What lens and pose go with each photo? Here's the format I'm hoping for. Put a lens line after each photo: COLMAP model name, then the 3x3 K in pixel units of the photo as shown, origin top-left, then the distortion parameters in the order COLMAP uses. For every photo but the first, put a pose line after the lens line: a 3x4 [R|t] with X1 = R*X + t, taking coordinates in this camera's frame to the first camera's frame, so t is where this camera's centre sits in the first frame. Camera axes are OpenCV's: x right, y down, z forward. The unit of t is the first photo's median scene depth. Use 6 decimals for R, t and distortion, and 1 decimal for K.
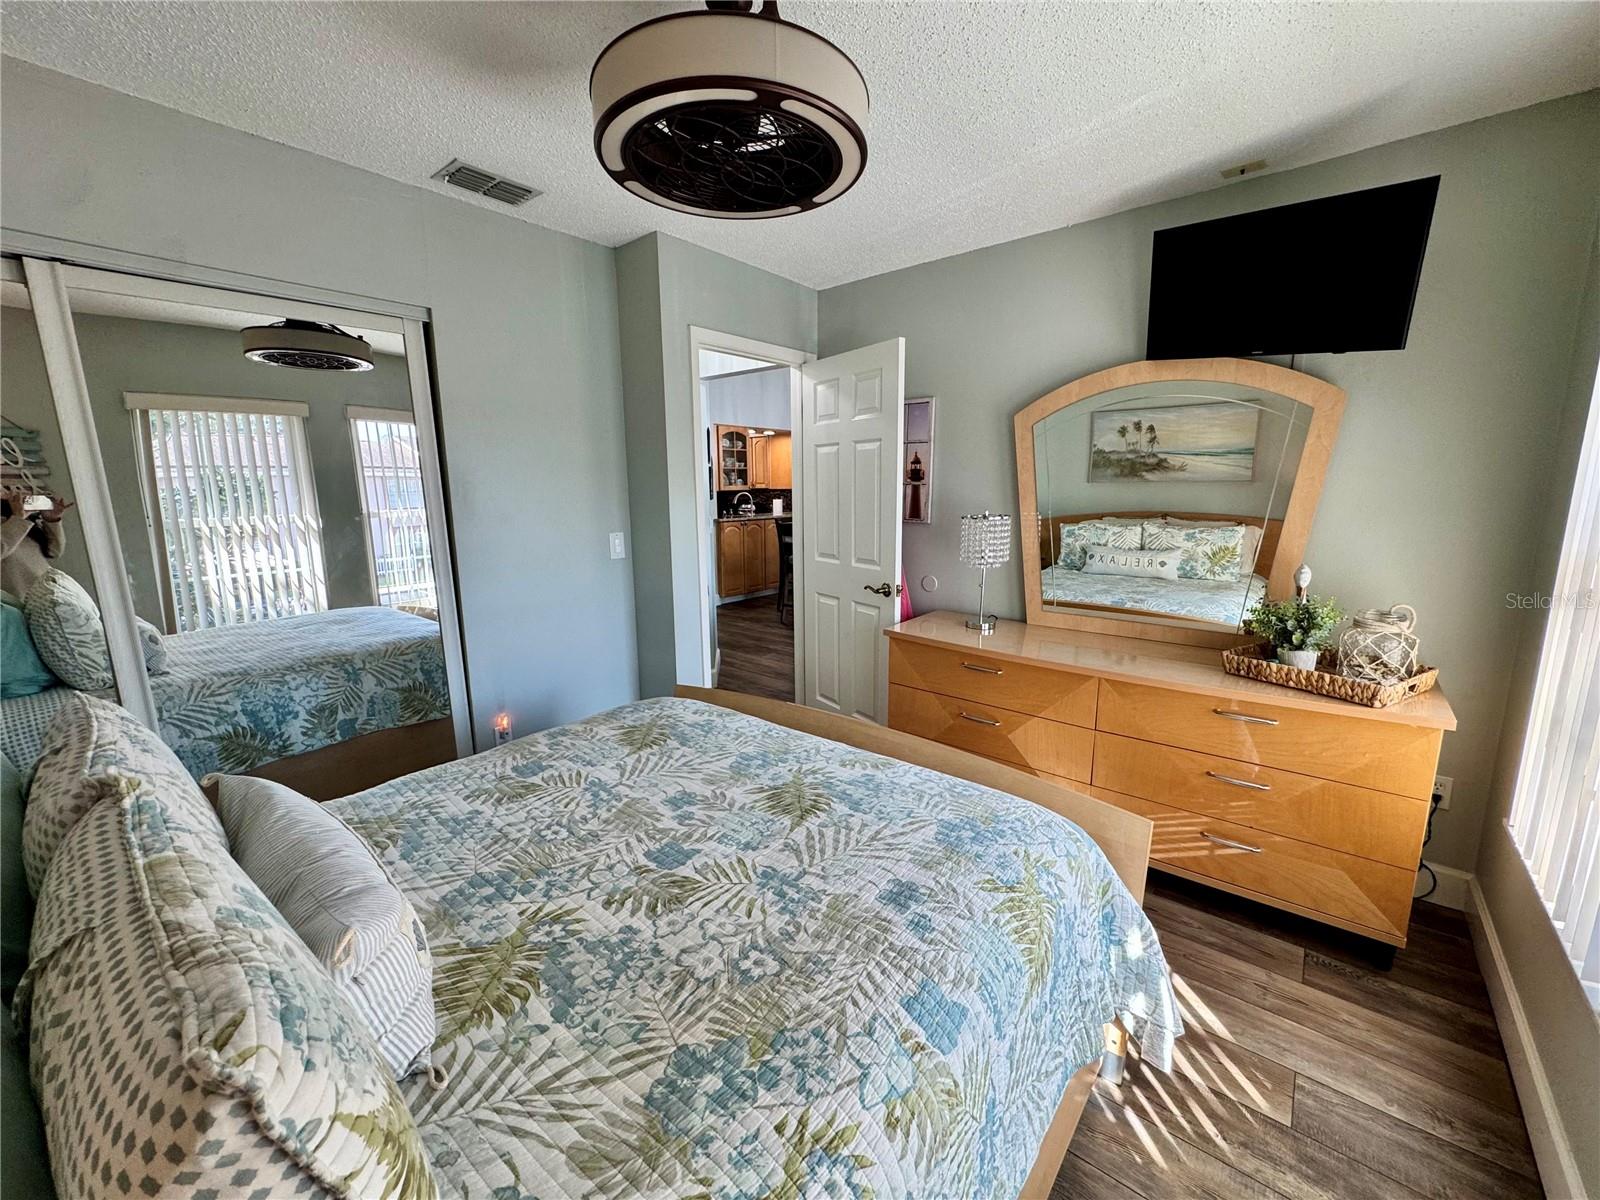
lens RADIAL K [[638.2, 0, 797.2], [0, 638.2, 602.3], [0, 0, 1]] dist [-0.001295, 0.000118]
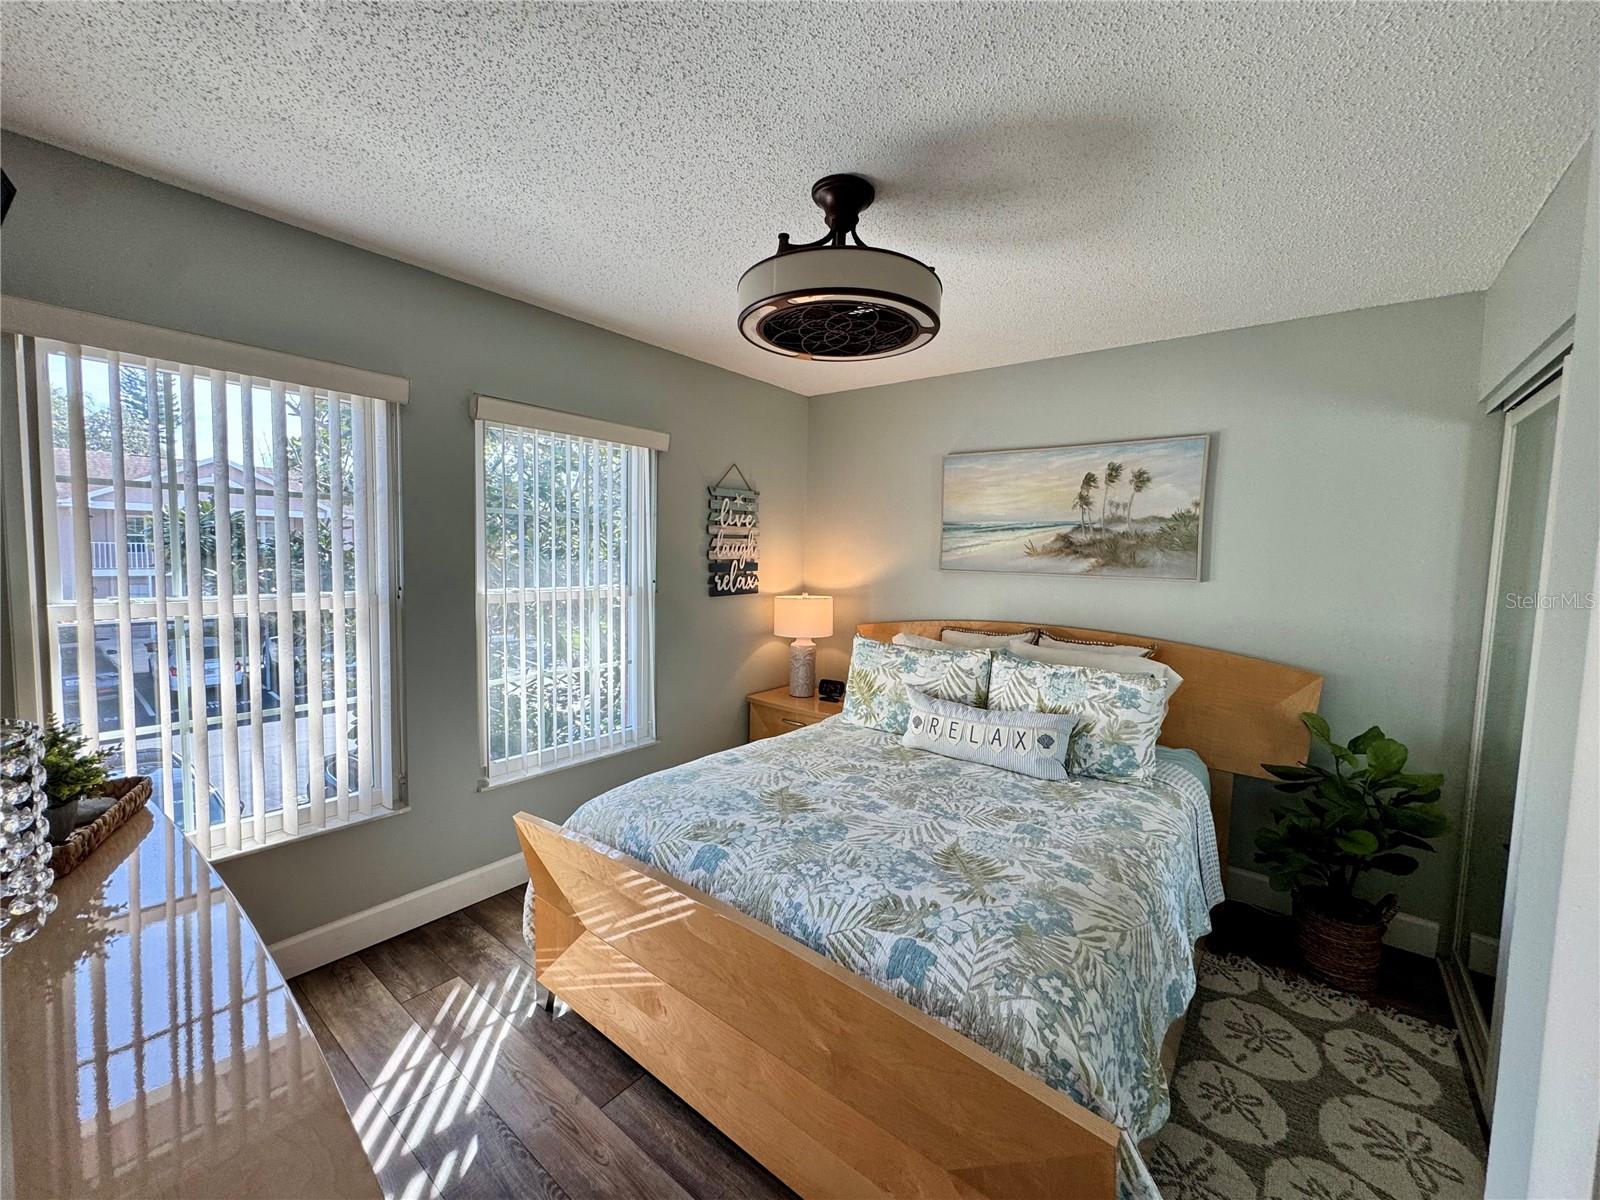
lens RADIAL K [[638.2, 0, 797.2], [0, 638.2, 596.8], [0, 0, 1]] dist [-0.001295, 0.000118]
pose [[-0.999693, -0.010732, -0.022329, 0.007781], [-0.015945, 0.968530, 0.248385, -0.430990], [0.018961, 0.248665, -0.968404, 2.168658]]
